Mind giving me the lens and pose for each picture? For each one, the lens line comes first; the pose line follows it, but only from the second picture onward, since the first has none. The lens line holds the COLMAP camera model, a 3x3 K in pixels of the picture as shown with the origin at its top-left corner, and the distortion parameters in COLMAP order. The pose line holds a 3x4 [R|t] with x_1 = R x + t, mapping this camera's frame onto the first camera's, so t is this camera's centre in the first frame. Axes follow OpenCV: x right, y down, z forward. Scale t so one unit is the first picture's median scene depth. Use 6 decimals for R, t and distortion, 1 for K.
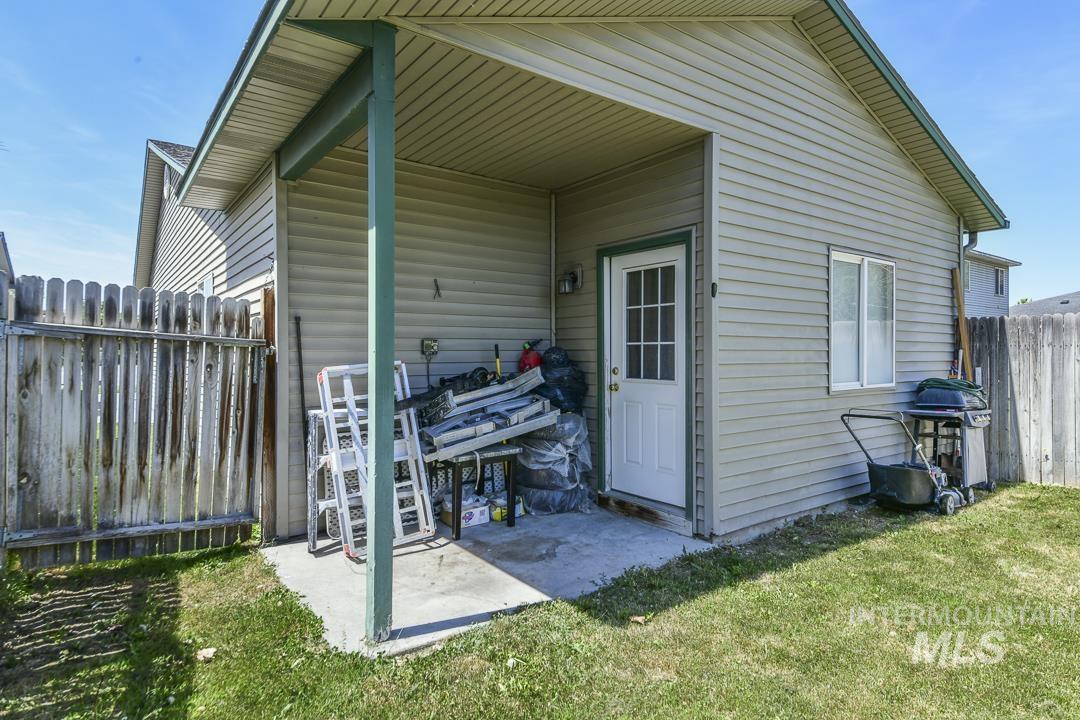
lens RADIAL K [[594.9, 0, 540.0], [0, 594.9, 360.0], [0, 0, 1]] dist [0.049379, -0.037175]
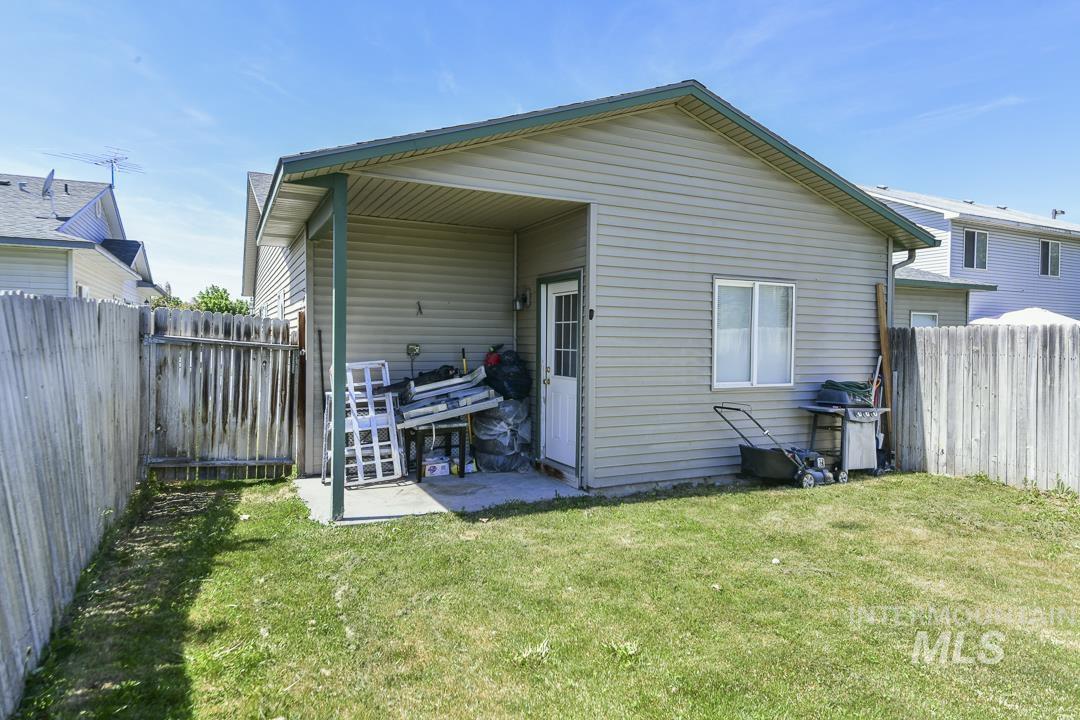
lens RADIAL K [[644.4, 0, 540.0], [0, 644.4, 360.0], [0, 0, 1]] dist [0.048955, 0.000634]
pose [[0.983672, 0.017113, -0.179157, 0.426948], [-0.013974, 0.999726, 0.018771, -0.034489], [0.179430, -0.015961, 0.983641, -0.499596]]
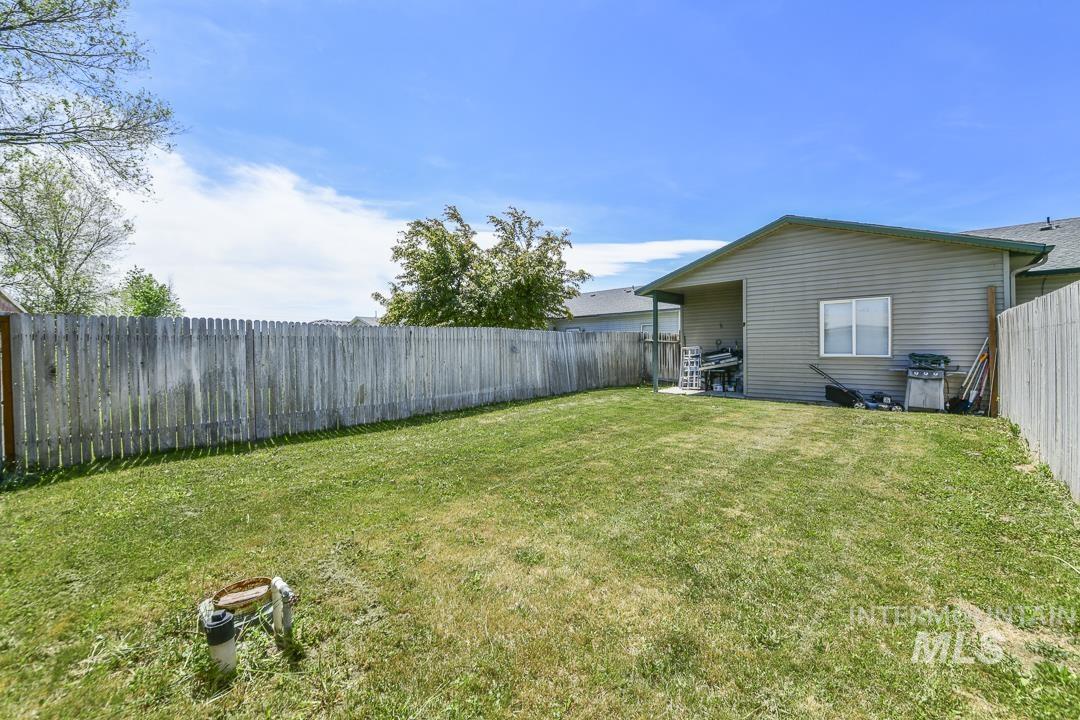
lens RADIAL K [[435.7, 0, 540.0], [0, 435.7, 360.0], [0, 0, 1]] dist [0.000103, -0.000001]
pose [[0.180949, 0.020591, -0.983277, 2.432093], [-0.004239, 0.999788, 0.020156, 0.040074], [0.983483, 0.000521, 0.180998, -0.581991]]
